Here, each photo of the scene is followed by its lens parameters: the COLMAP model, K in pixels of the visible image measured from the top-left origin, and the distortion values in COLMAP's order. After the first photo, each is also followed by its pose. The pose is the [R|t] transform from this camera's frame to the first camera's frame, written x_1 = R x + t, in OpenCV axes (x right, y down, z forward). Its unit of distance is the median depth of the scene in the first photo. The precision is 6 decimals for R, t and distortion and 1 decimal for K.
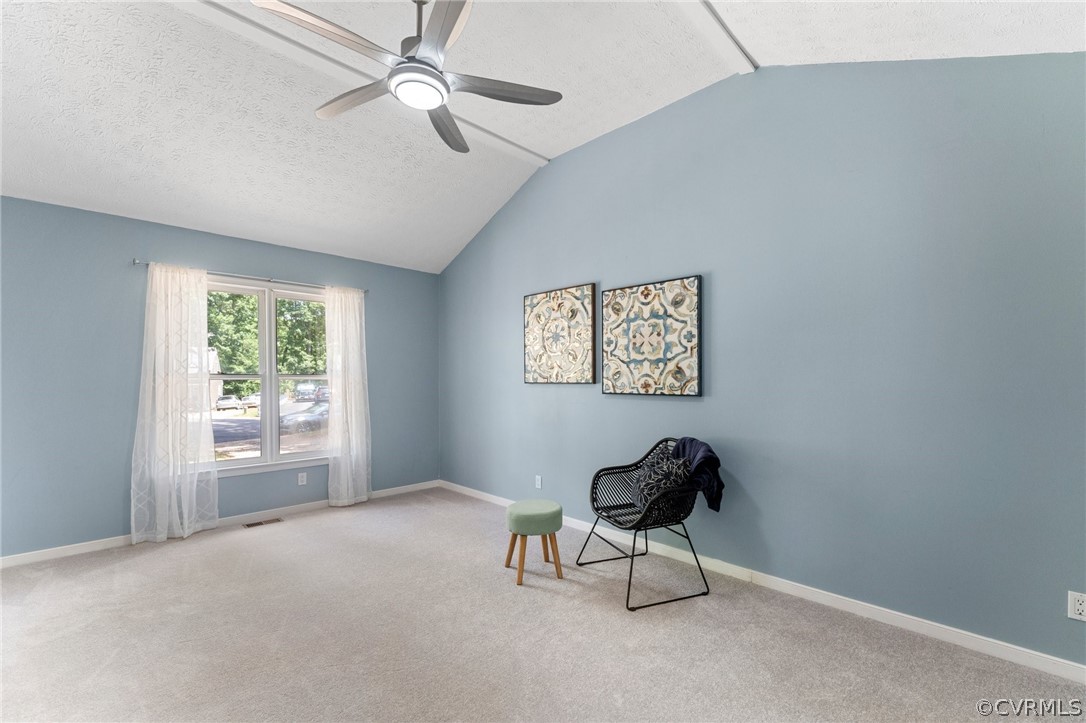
lens RADIAL K [[452.6, 0, 556.7], [0, 452.6, 392.4], [0, 0, 1]] dist [-0.006513, 0.002365]
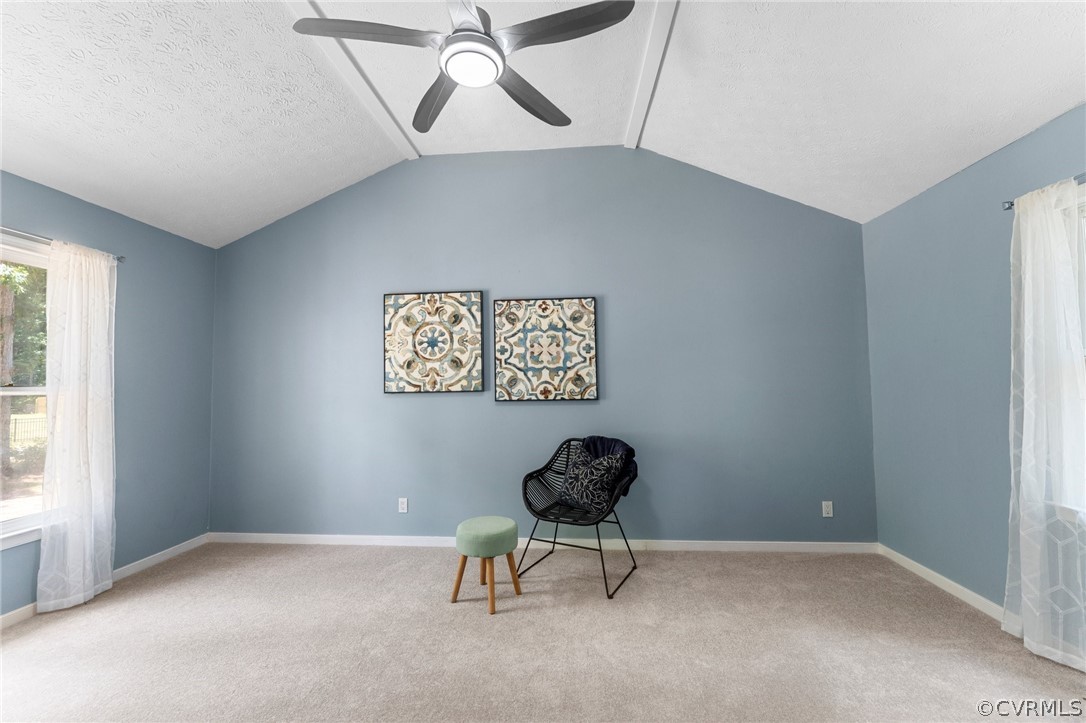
lens RADIAL K [[452.6, 0, 539.3], [0, 452.6, 368.2], [0, 0, 1]] dist [-0.006513, 0.002365]
pose [[0.775835, 0.012775, 0.630807, -0.484880], [0.033653, 0.997534, -0.061592, -0.005500], [-0.630038, 0.069014, 0.773492, 0.169342]]
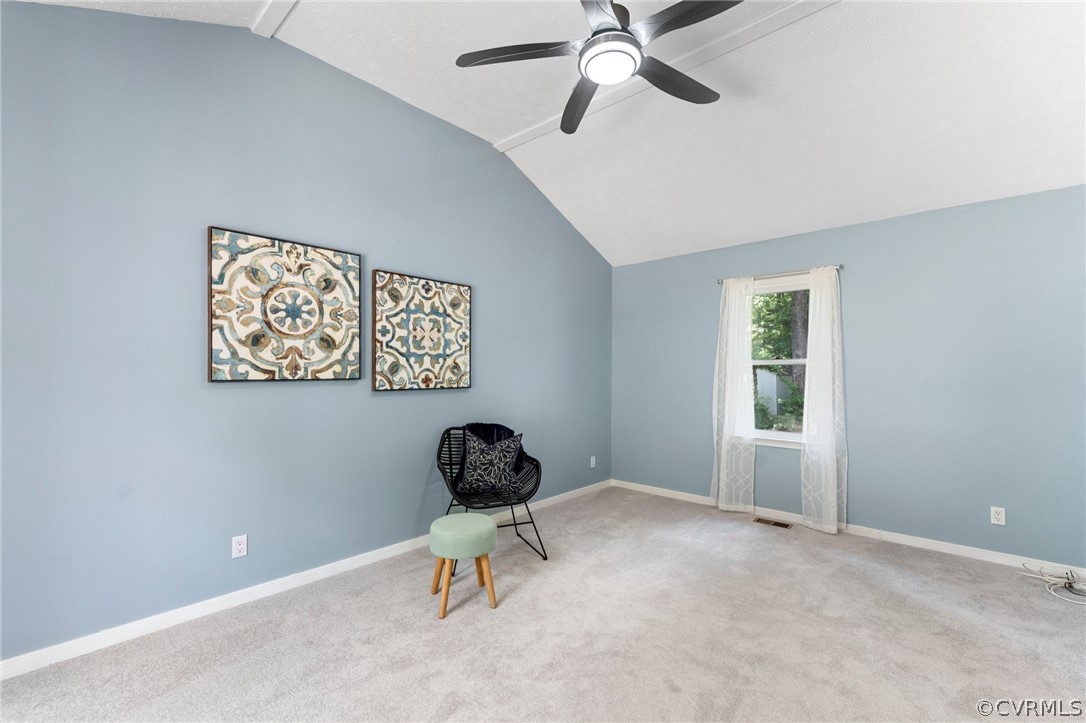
lens RADIAL K [[452.6, 0, 540.9], [0, 452.6, 378.3], [0, 0, 1]] dist [-0.006513, 0.002365]
pose [[-0.013601, -0.014904, 0.999796, -0.790306], [0.027990, 0.999491, 0.015280, -0.026786], [-0.999516, 0.028192, -0.013177, 0.747167]]
